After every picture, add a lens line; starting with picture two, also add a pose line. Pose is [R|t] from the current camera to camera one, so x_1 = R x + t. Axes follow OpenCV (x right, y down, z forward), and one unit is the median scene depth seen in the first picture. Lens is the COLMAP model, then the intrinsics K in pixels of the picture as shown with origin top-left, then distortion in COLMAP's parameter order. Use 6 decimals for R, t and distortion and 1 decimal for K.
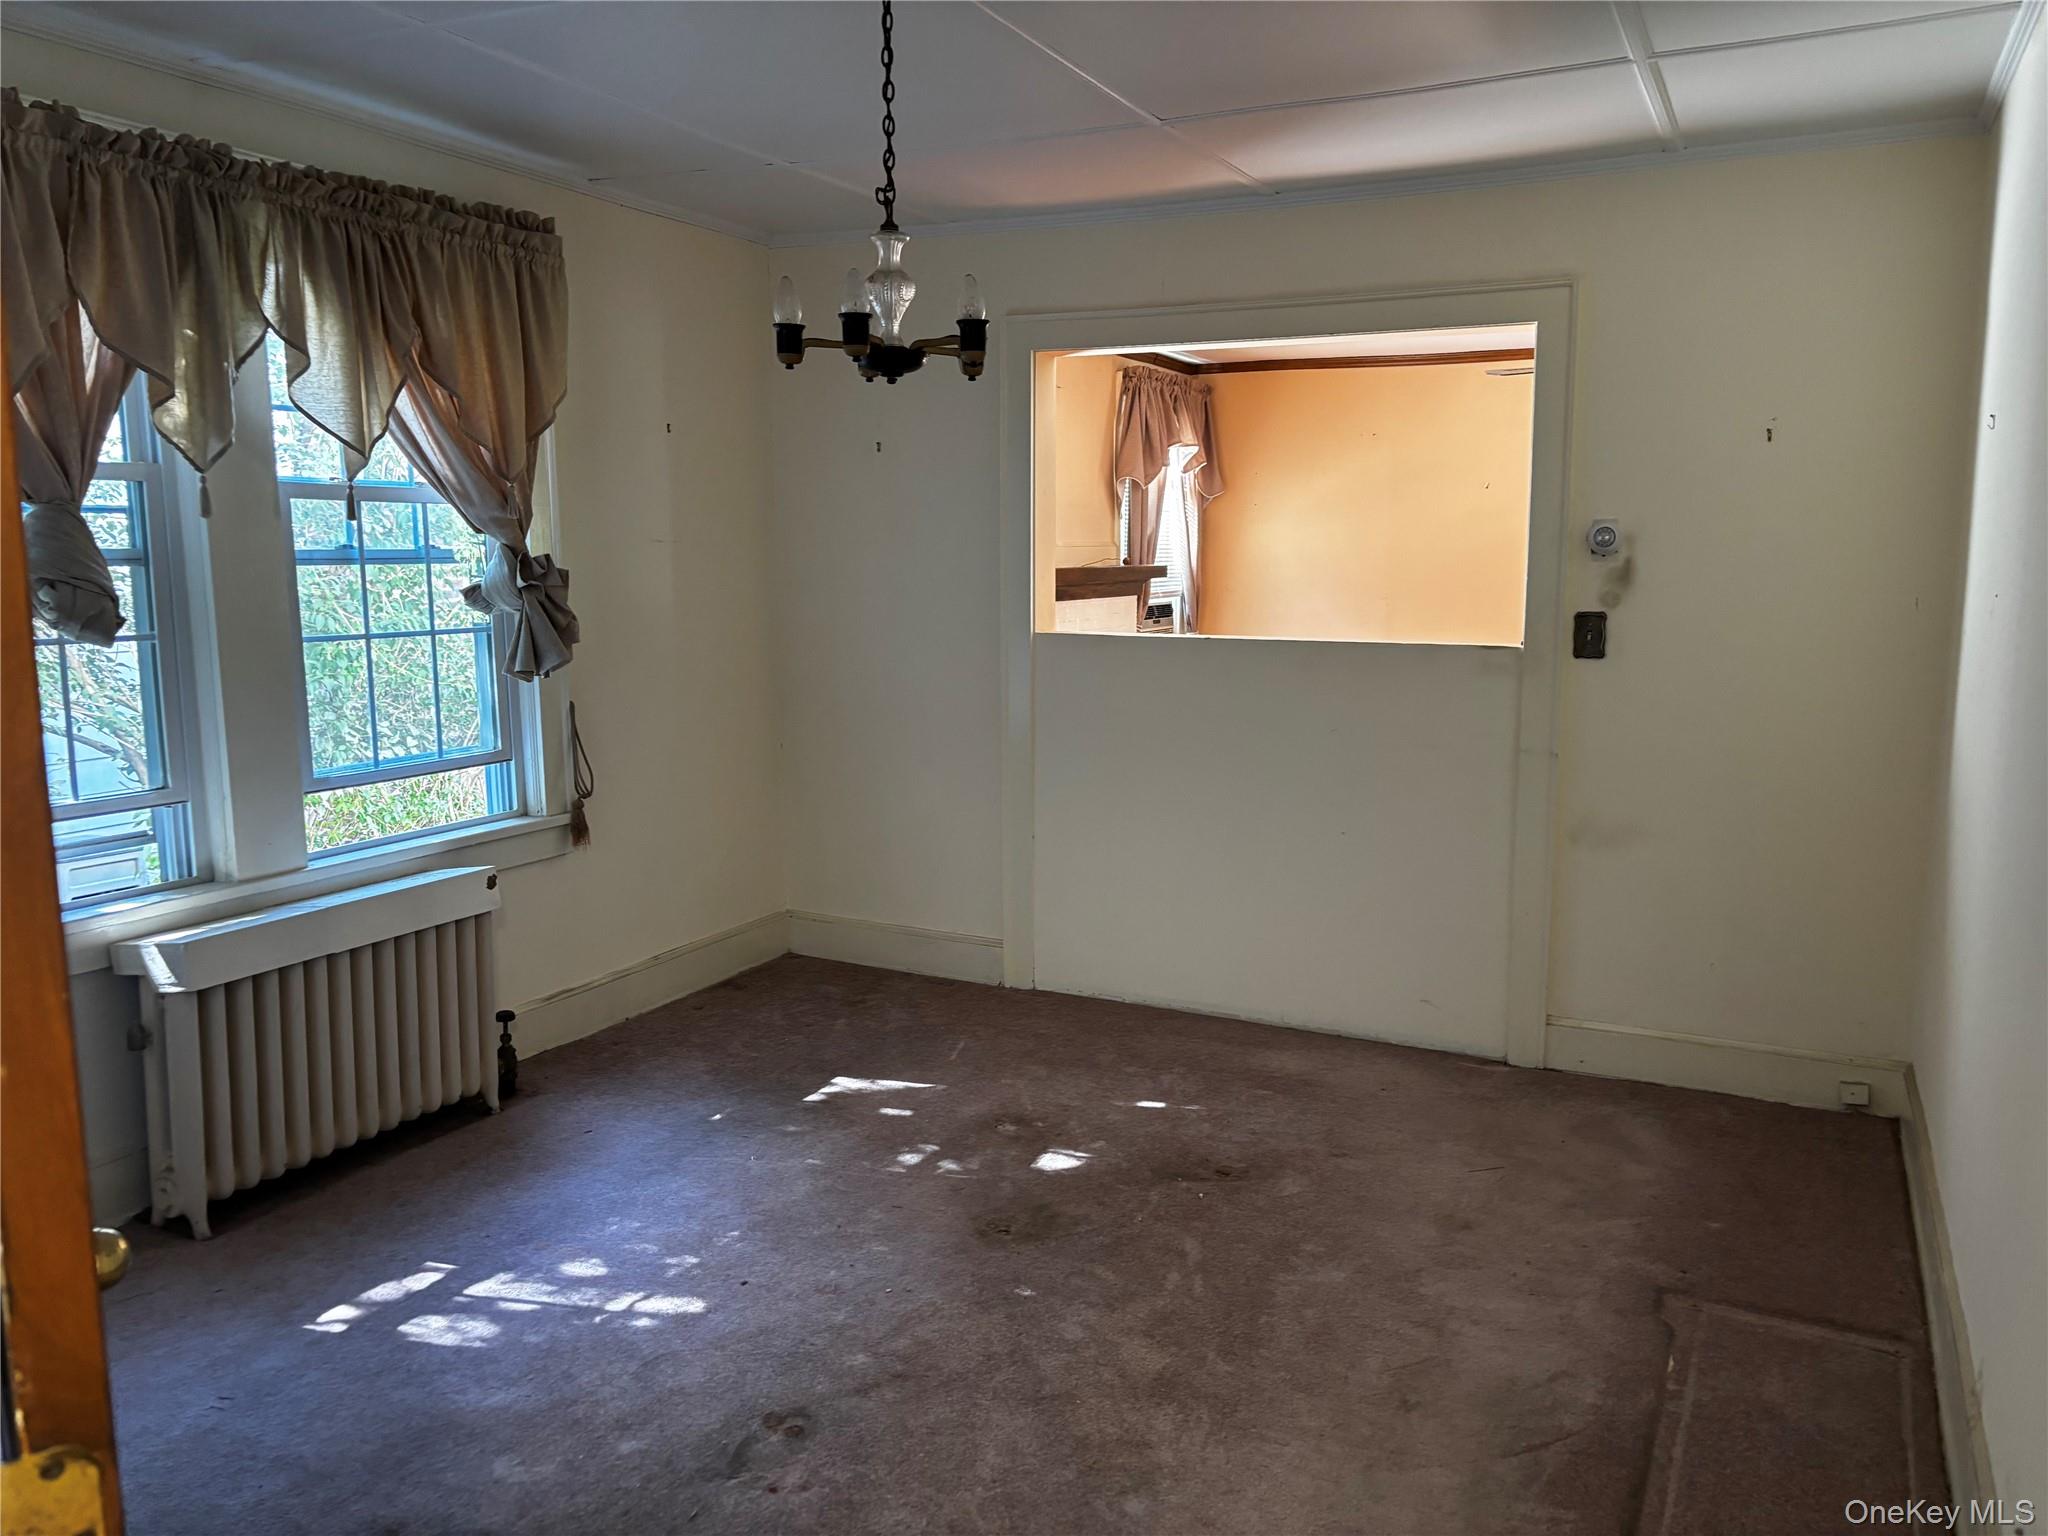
lens RADIAL K [[1531.1, 0, 1030.2], [0, 1531.1, 760.2], [0, 0, 1]] dist [0.044477, -0.047409]
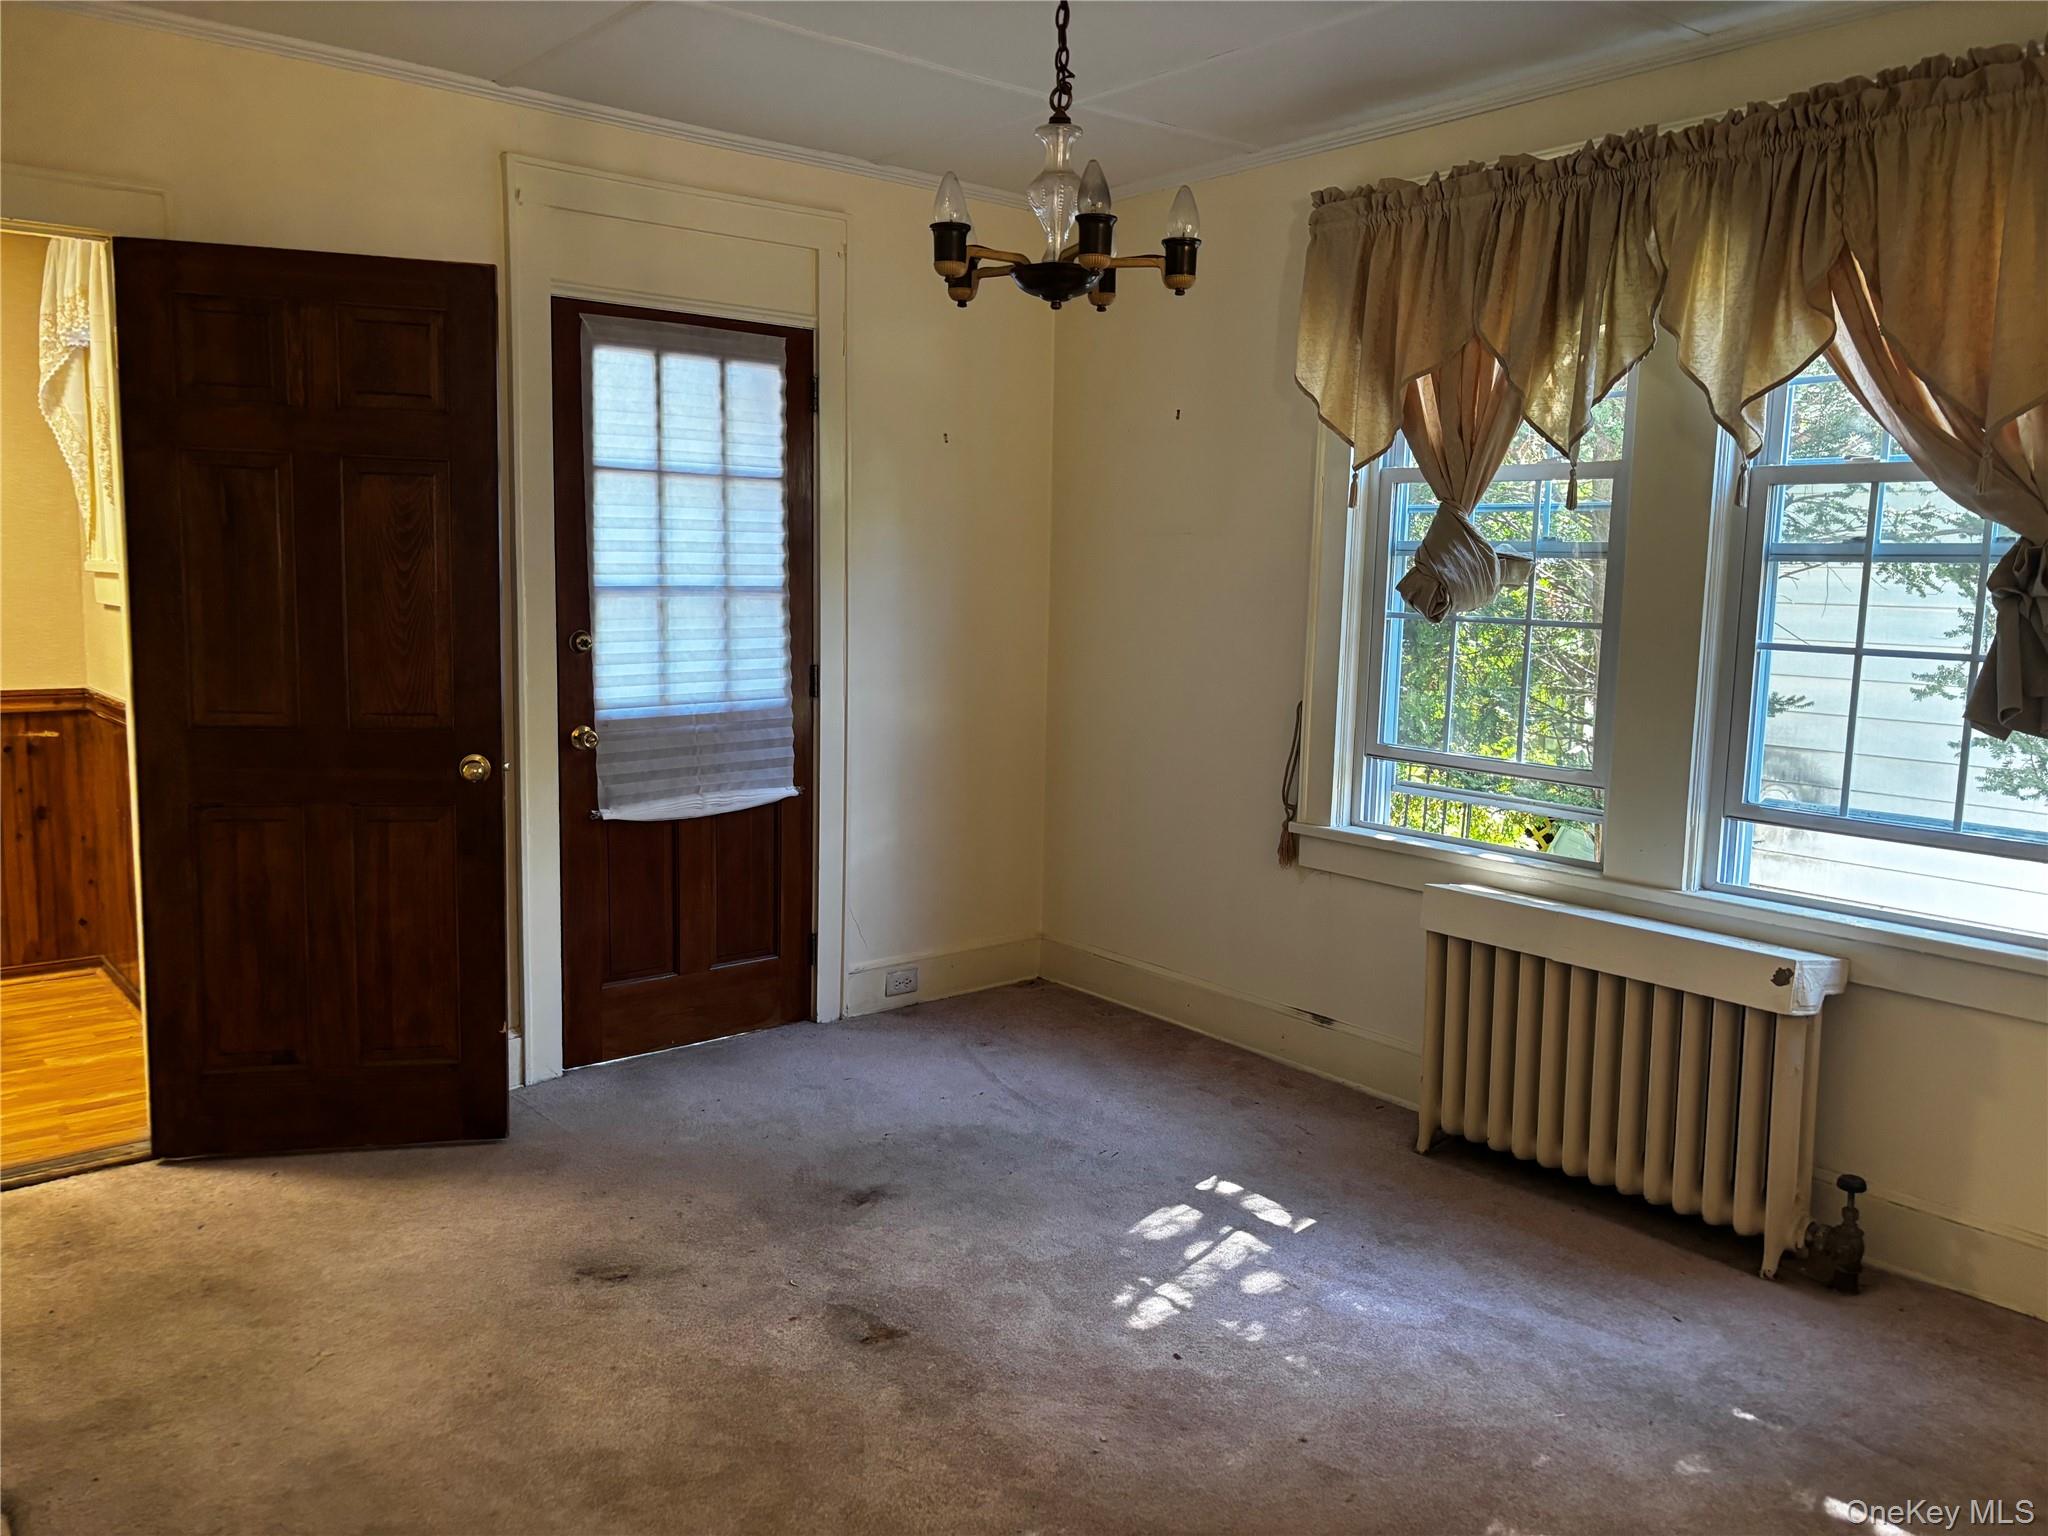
lens RADIAL K [[1531.1, 0, 1030.2], [0, 1531.1, 760.2], [0, 0, 1]] dist [0.044477, -0.047409]
pose [[-0.399780, 0.109379, -0.910062, 0.598566], [-0.143578, 0.973126, 0.180031, -0.136077], [0.905296, 0.202638, -0.373332, 1.156443]]
